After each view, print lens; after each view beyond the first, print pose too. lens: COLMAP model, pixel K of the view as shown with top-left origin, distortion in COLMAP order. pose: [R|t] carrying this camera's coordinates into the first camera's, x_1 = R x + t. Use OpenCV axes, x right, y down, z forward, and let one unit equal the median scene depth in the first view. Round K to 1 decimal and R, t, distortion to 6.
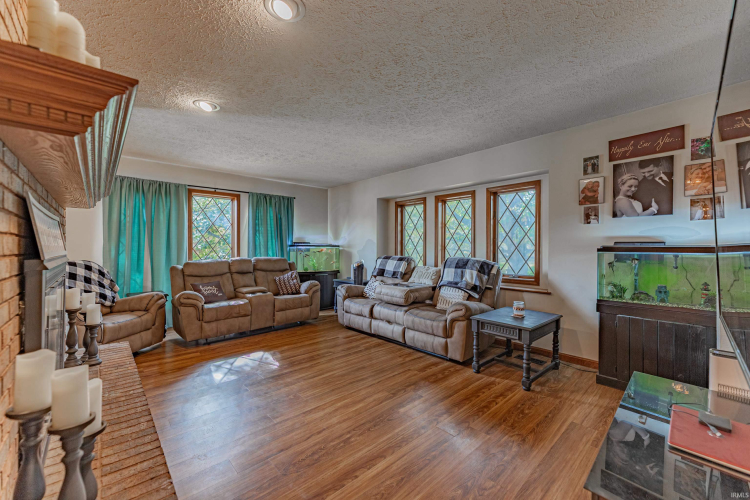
lens RADIAL K [[302.1, 0, 371.2], [0, 302.1, 246.0], [0, 0, 1]] dist [0.002863, -0.000088]
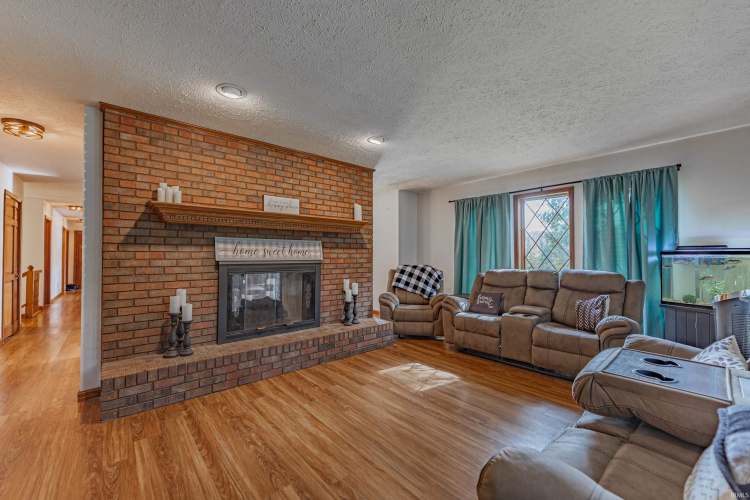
lens RADIAL K [[302.1, 0, 372.3], [0, 302.1, 251.9], [0, 0, 1]] dist [0.002863, -0.000088]
pose [[-0.024733, -0.007937, -0.999663, 0.426029], [0.006338, 0.999947, -0.008096, -0.003047], [0.999674, -0.006536, -0.024682, 0.640493]]
